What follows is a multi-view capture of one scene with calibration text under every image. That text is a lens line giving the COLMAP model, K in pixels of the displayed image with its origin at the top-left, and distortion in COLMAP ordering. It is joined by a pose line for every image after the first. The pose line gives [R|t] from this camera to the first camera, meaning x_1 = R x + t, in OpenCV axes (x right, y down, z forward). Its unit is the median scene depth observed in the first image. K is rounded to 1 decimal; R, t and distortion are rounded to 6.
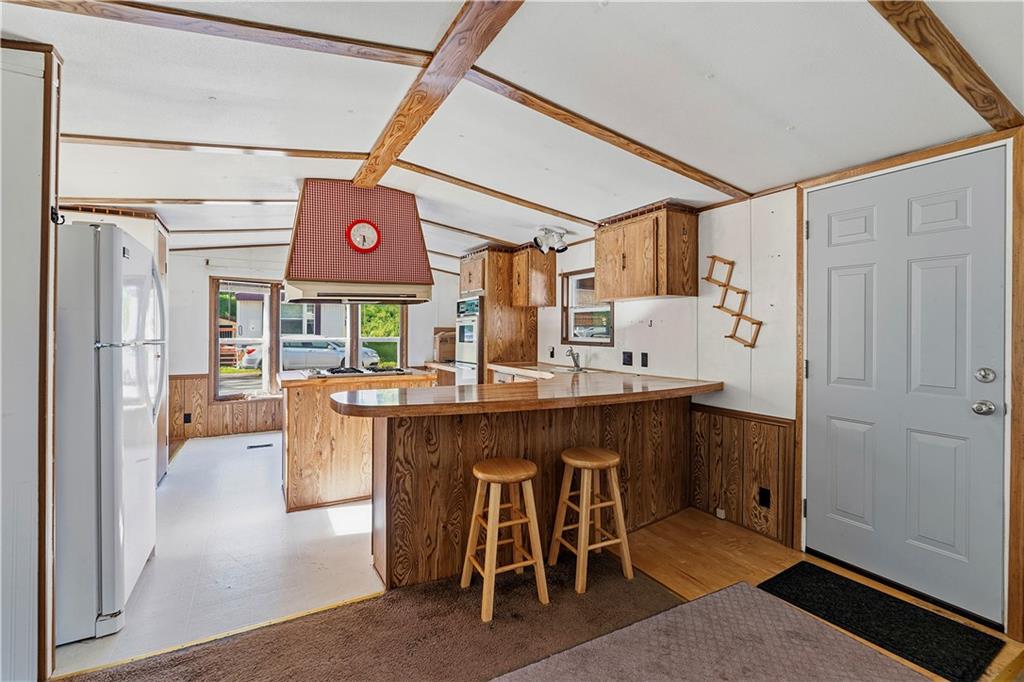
lens RADIAL K [[469.5, 0, 506.1], [0, 469.5, 330.7], [0, 0, 1]] dist [-0.005616, 0.000357]
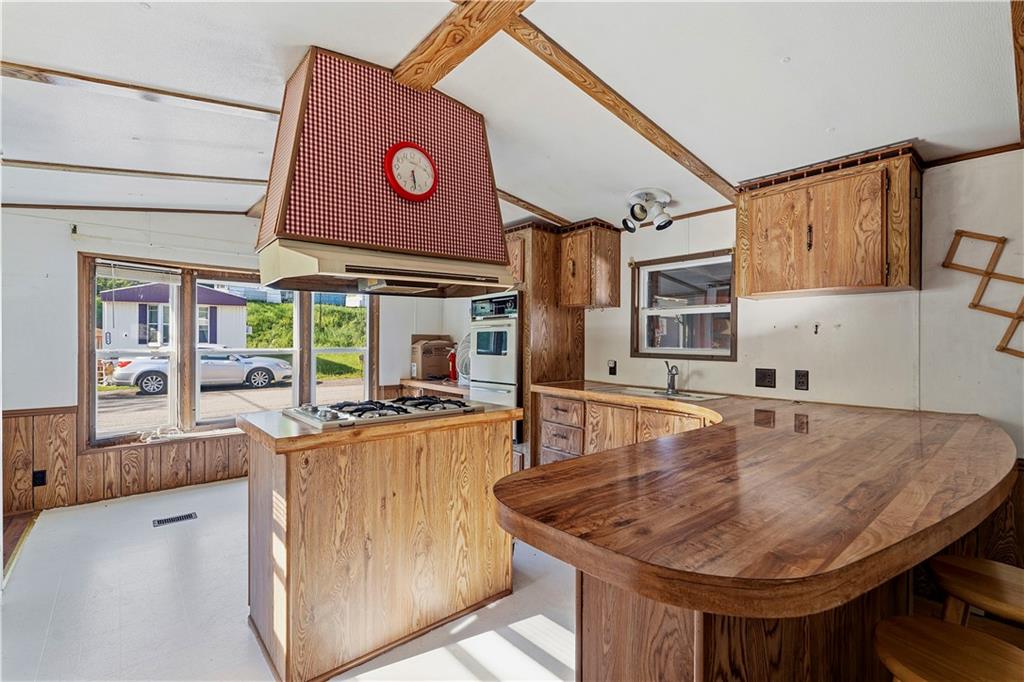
lens RADIAL K [[469.5, 0, 515.6], [0, 469.5, 344.4], [0, 0, 1]] dist [-0.005616, 0.000357]
pose [[0.978279, -0.000670, 0.207293, -0.216762], [-0.001674, 0.999937, 0.011135, 0.000255], [-0.207287, -0.011240, 0.978216, 0.301284]]
